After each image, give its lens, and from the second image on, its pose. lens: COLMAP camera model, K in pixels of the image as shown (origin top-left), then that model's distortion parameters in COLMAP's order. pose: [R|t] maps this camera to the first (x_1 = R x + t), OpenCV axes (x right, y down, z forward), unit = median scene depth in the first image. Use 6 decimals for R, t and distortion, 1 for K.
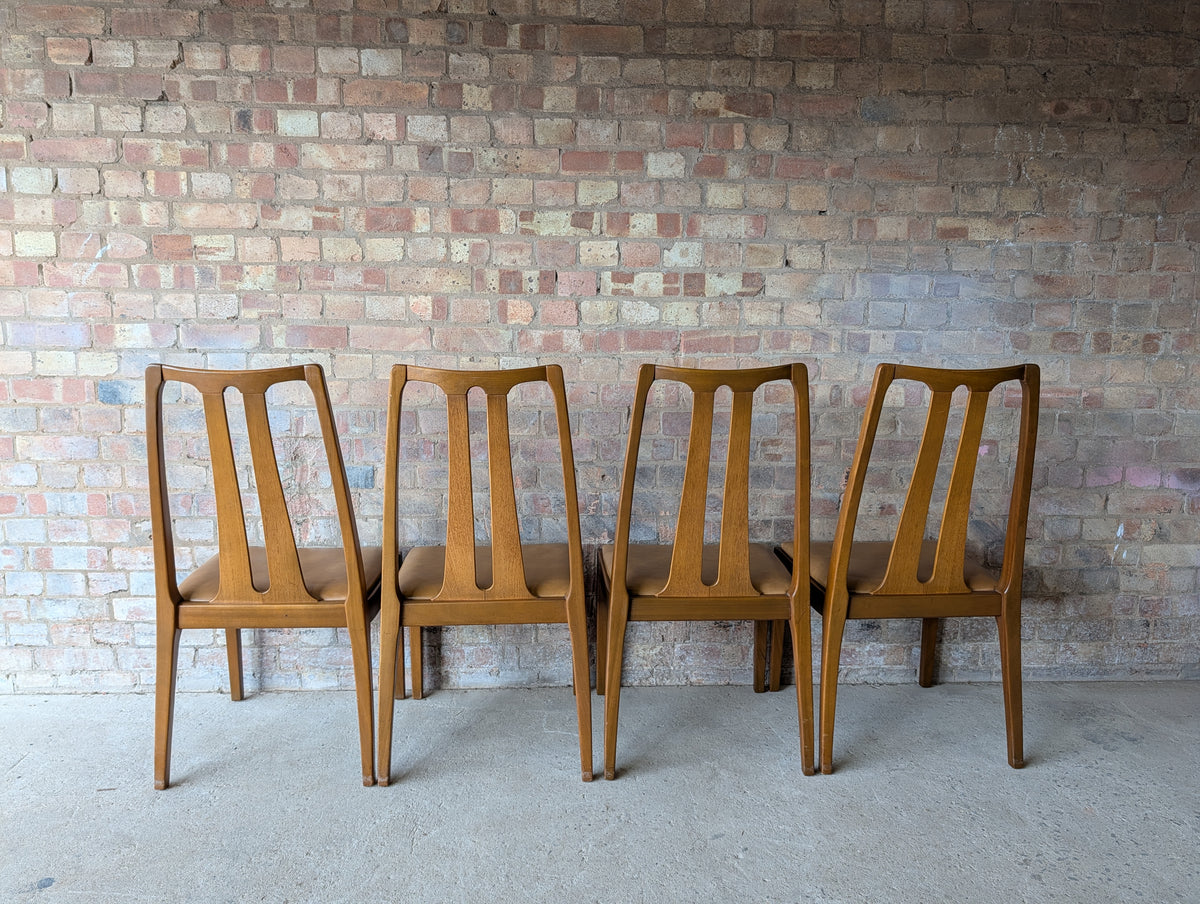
lens RADIAL K [[864.7, 0, 586.1], [0, 864.7, 458.6], [0, 0, 1]] dist [0.007105, -0.009334]
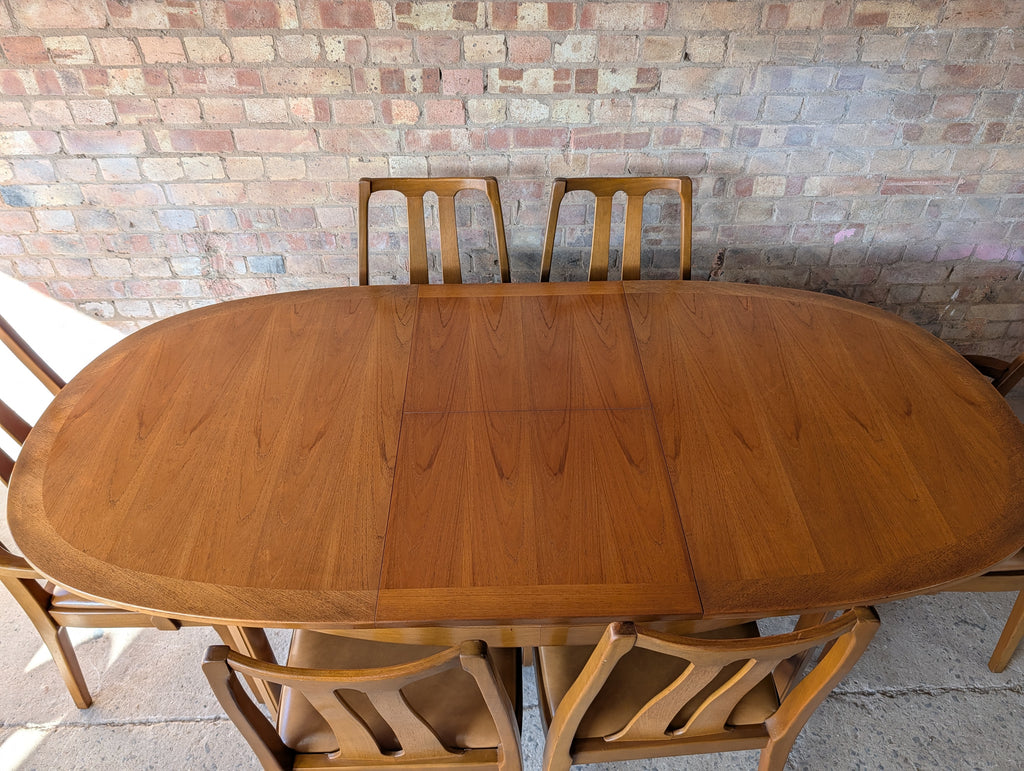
lens RADIAL K [[737.9, 0, 513.2], [0, 737.9, 398.0], [0, 0, 1]] dist [0.007105, -0.009334]
pose [[0.999985, -0.005324, 0.001372, 0.042171], [0.003745, 0.842216, 0.539127, -0.349229], [-0.004026, -0.539114, 0.842223, 0.128496]]
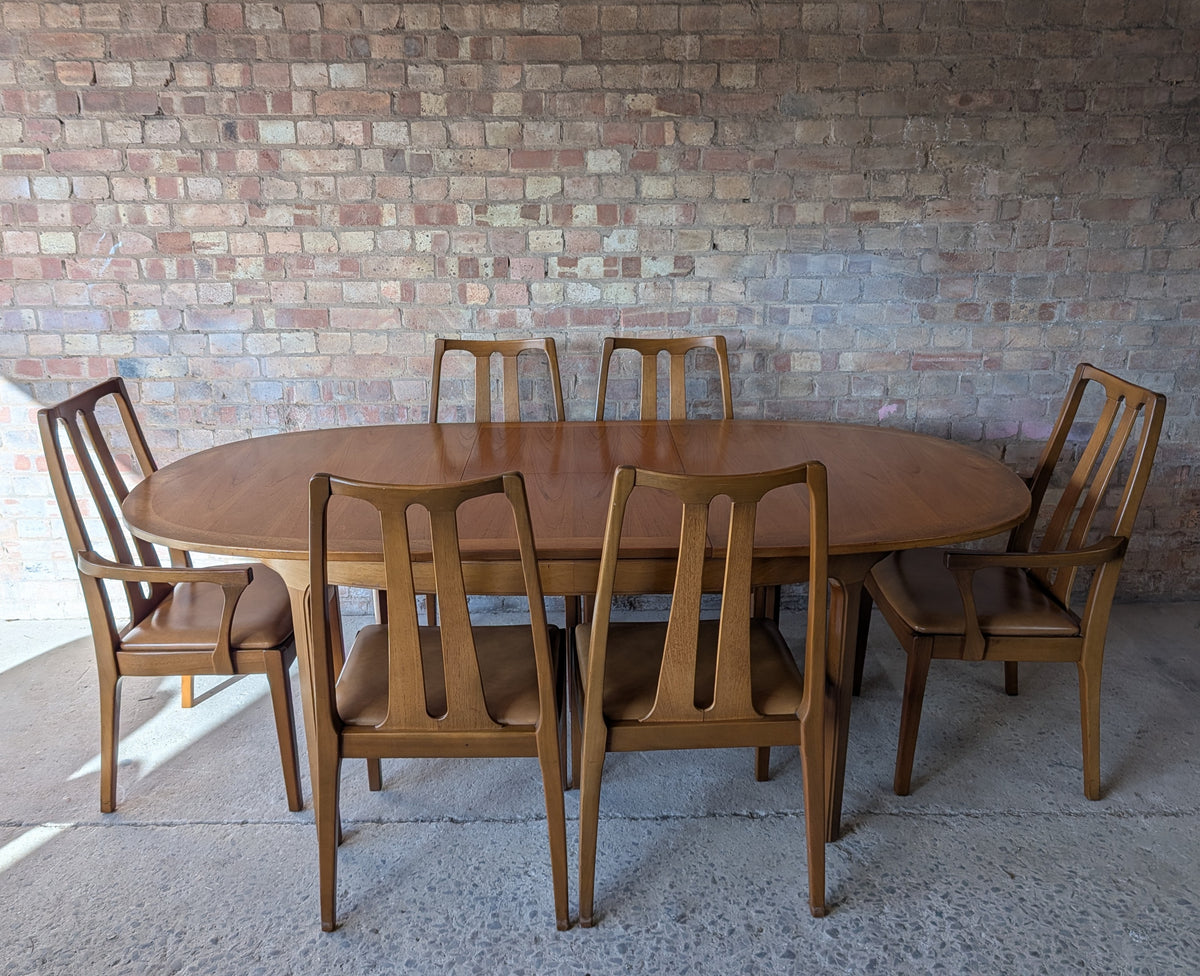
lens RADIAL K [[985.3, 0, 562.1], [0, 985.3, 466.9], [0, 0, 1]] dist [0.017139, -0.038330]
pose [[0.999196, -0.006563, -0.039553, 0.084872], [0.011858, 0.990749, 0.135187, -0.119156], [0.038300, -0.135548, 0.990030, -0.312074]]
